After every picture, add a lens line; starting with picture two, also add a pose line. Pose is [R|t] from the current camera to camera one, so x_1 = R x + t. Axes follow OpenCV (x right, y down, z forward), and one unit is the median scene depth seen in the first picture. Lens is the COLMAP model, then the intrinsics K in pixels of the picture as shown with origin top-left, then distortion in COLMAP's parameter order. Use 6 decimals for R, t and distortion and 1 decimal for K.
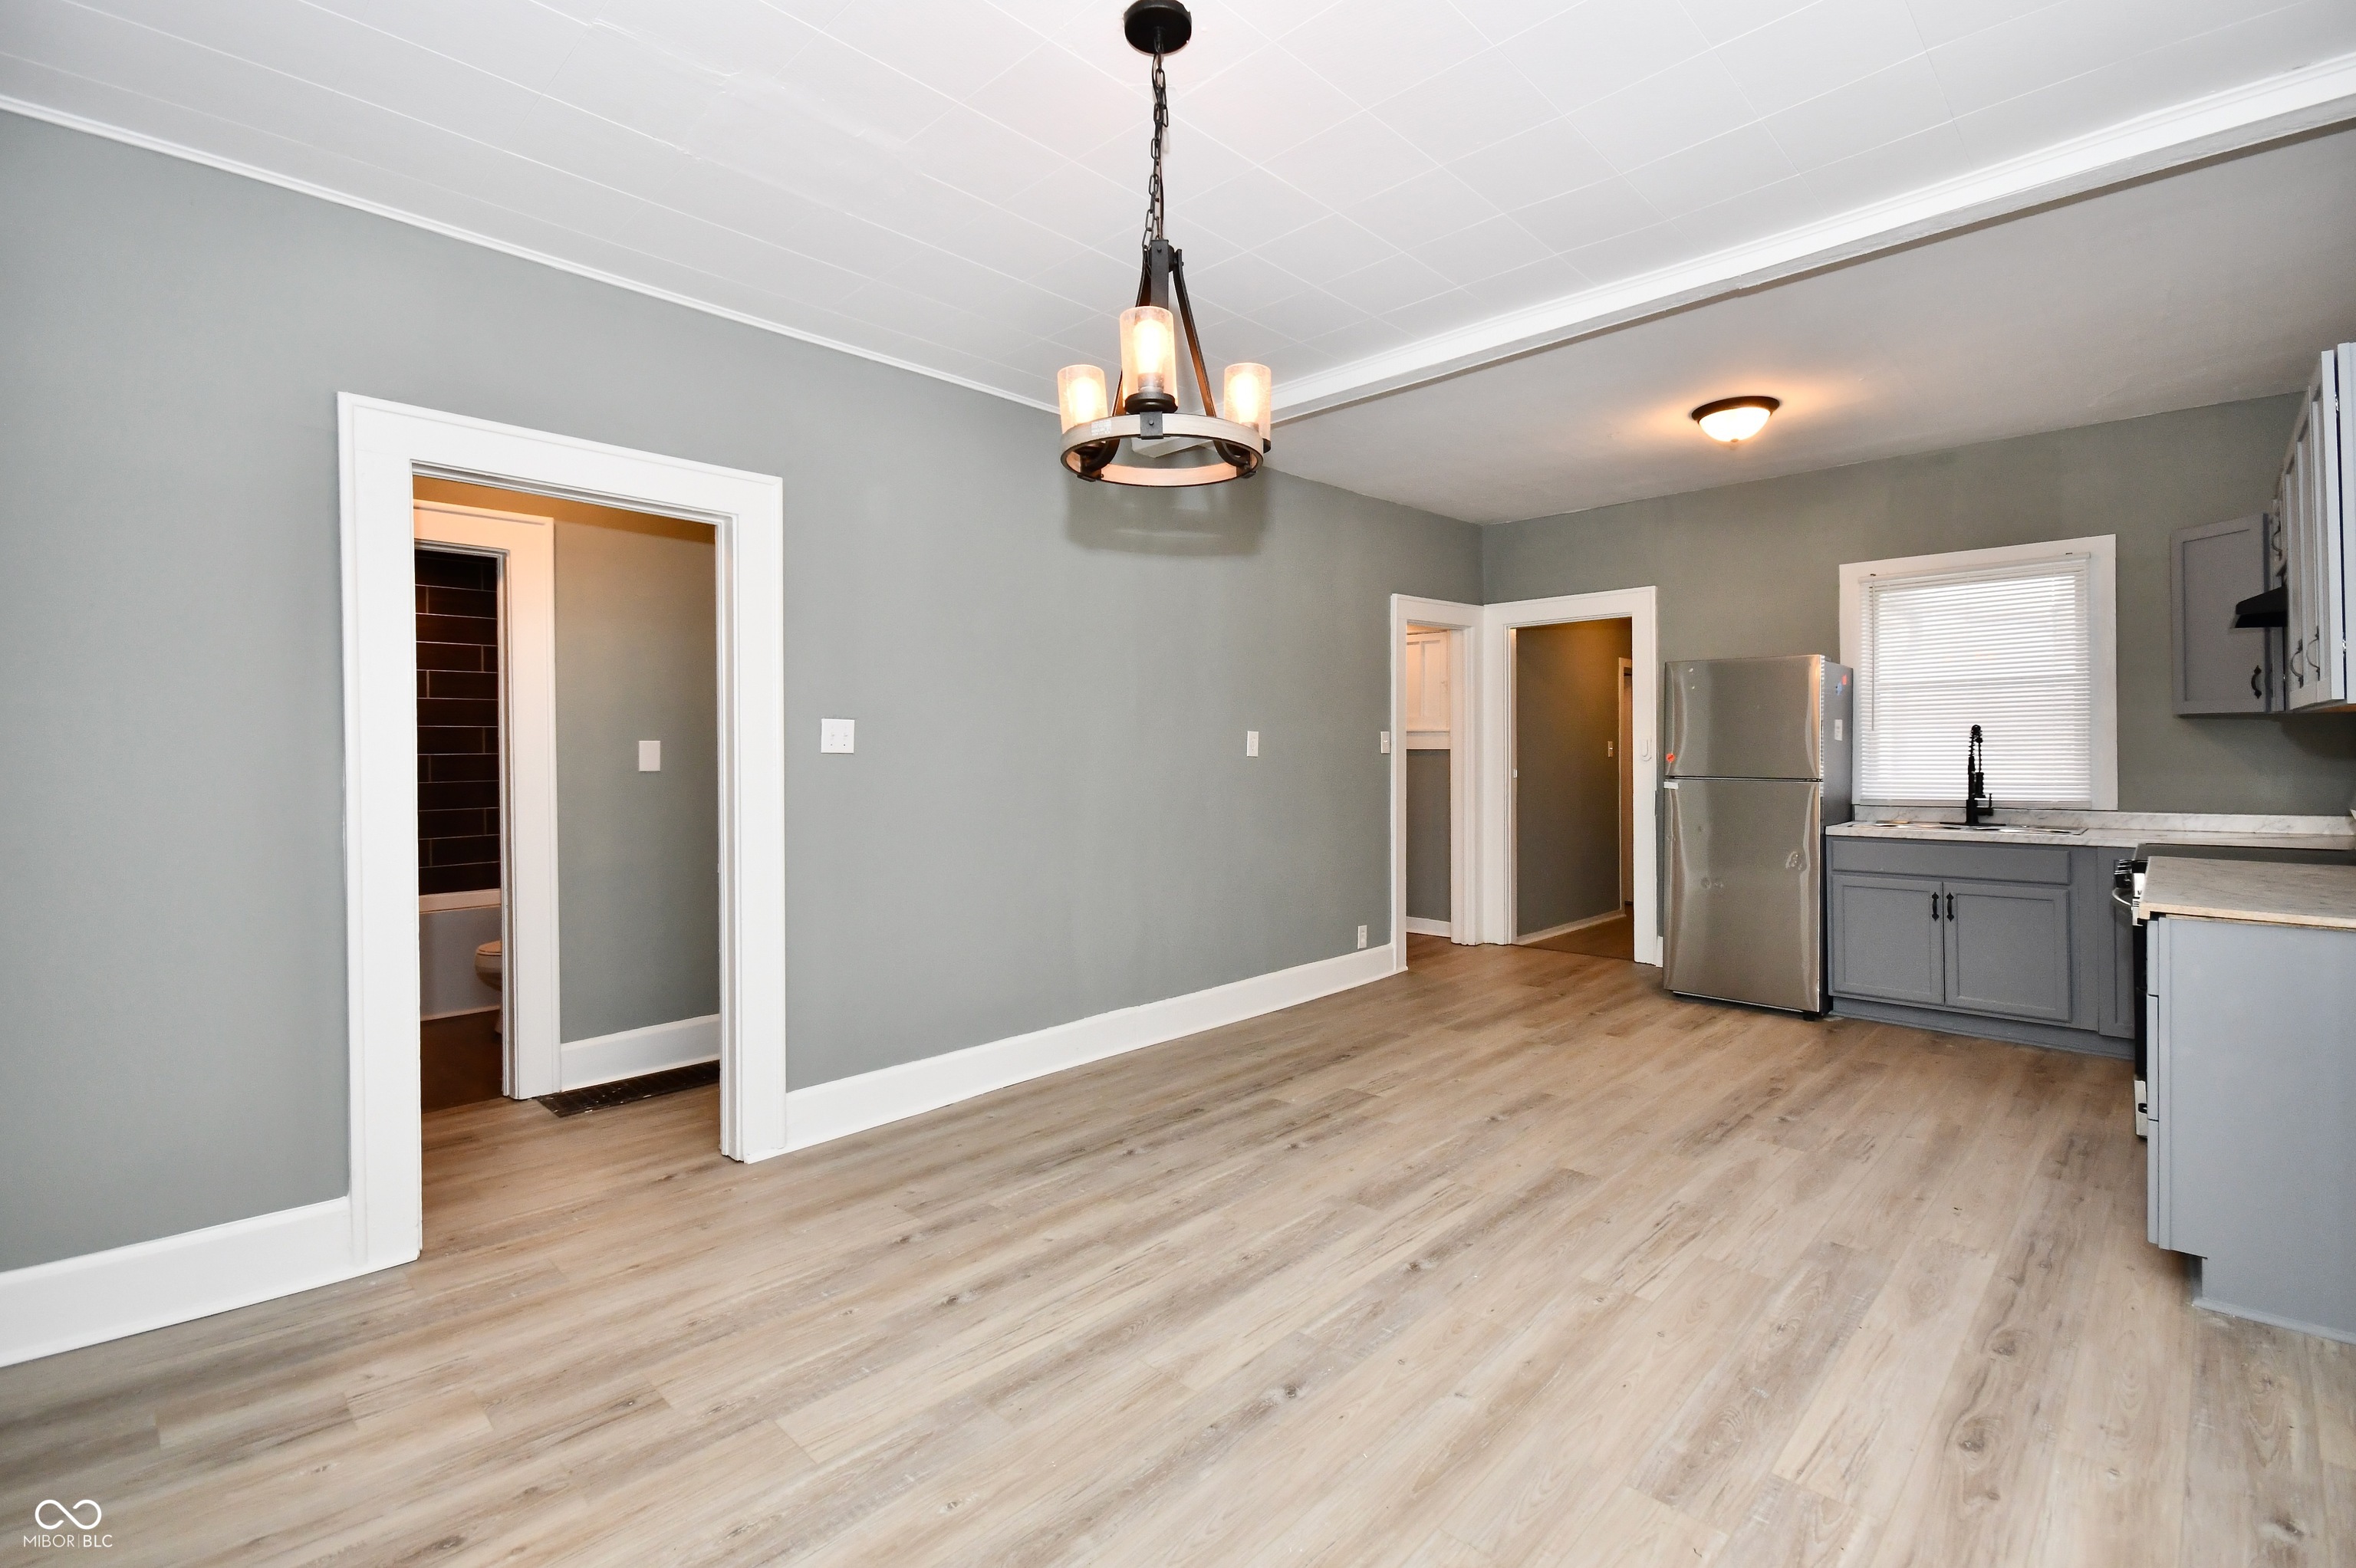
lens RADIAL K [[1050.6, 0, 1228.0], [0, 1050.6, 752.4], [0, 0, 1]] dist [0.007501, -0.009590]
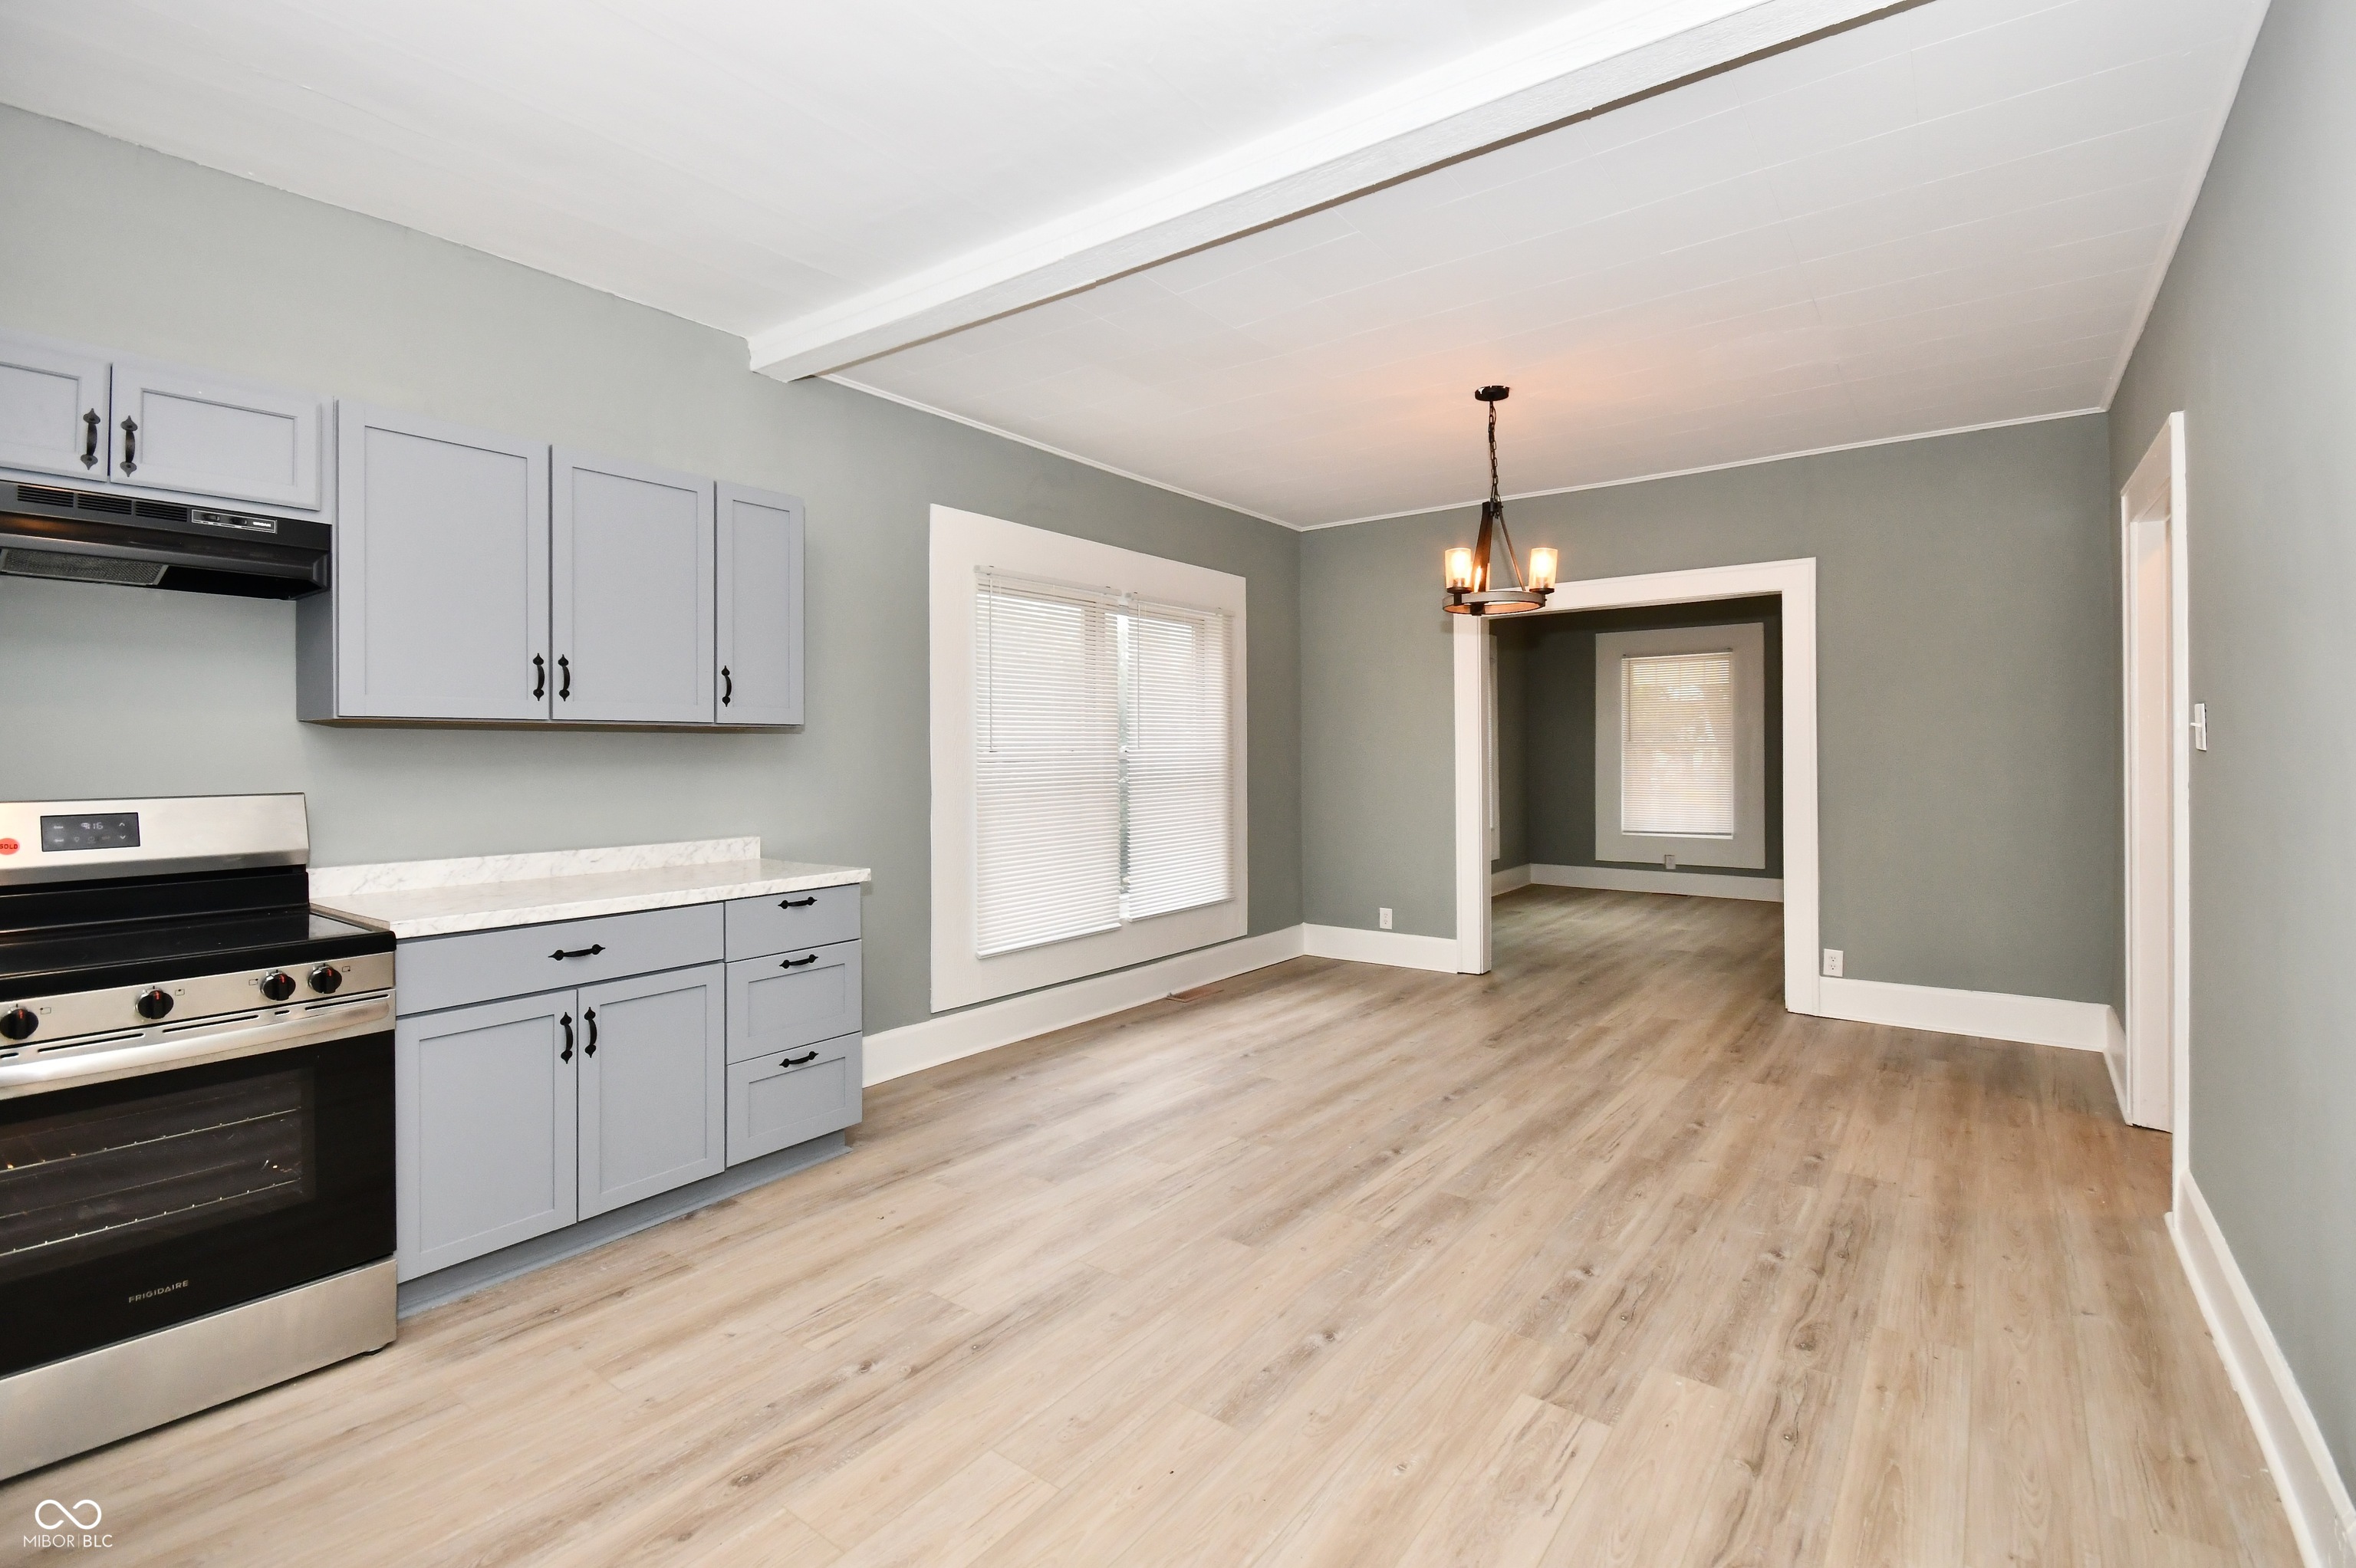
lens RADIAL K [[1050.6, 0, 1221.0], [0, 1050.6, 748.6], [0, 0, 1]] dist [0.007501, -0.009590]
pose [[-0.992471, 0.011681, -0.121924, 0.383252], [0.010865, 0.999914, 0.007359, -0.013005], [0.122000, 0.005979, -0.992512, 1.588385]]
